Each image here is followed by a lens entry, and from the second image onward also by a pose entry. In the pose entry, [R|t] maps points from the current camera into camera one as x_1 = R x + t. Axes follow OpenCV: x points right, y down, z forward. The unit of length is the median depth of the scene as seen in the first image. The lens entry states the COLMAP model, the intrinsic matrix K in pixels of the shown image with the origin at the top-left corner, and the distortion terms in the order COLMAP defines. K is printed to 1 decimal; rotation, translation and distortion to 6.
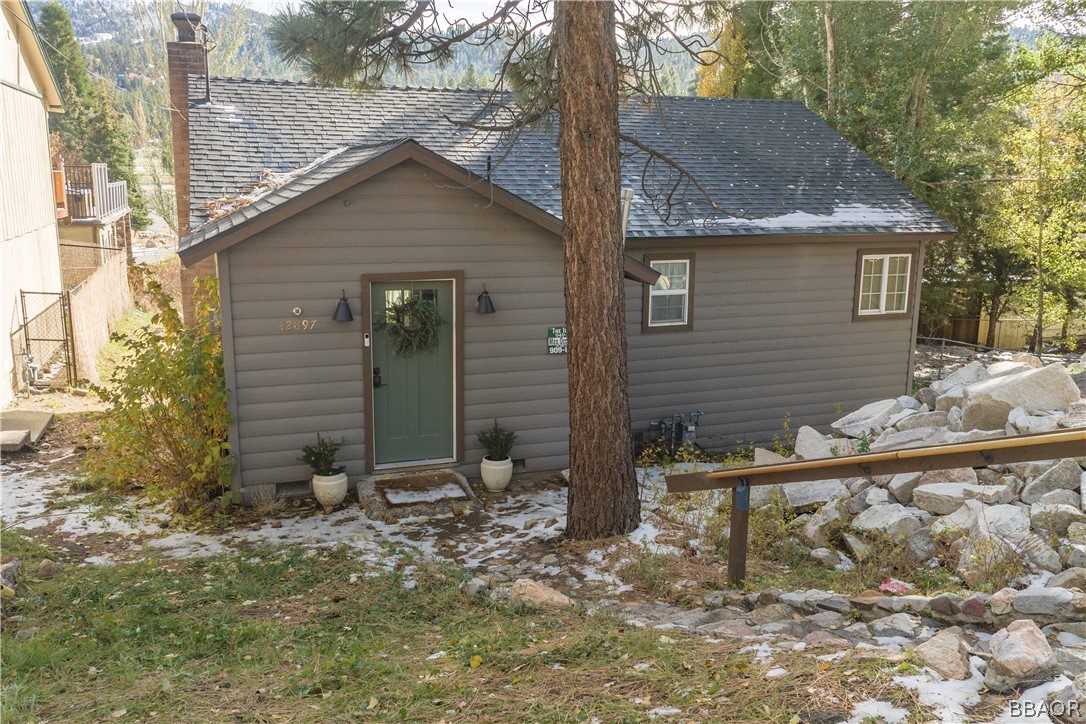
lens RADIAL K [[869.8, 0, 517.6], [0, 869.8, 363.9], [0, 0, 1]] dist [-0.010091, -0.008484]
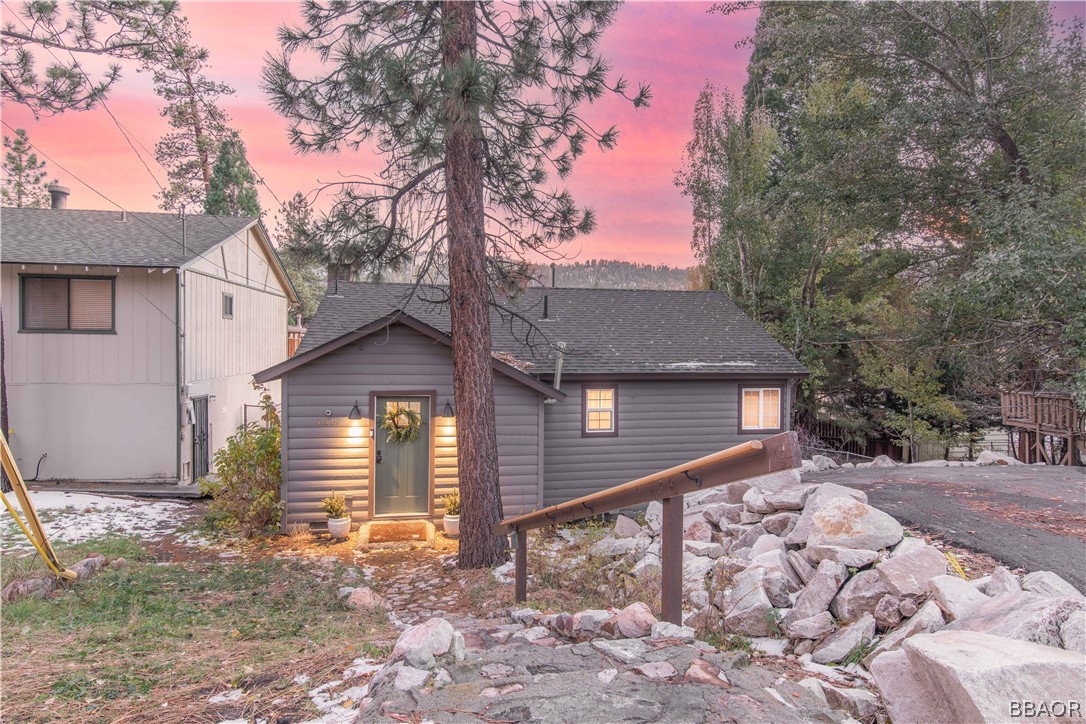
lens RADIAL K [[548.4, 0, 543.0], [0, 548.4, 362.0], [0, 0, 1]] dist [0.000428, 0.000031]
pose [[0.986246, 0.004034, -0.165233, 0.316707], [-0.035196, 0.981899, -0.186107, 0.022954], [0.161492, 0.189363, 0.968536, 0.053123]]
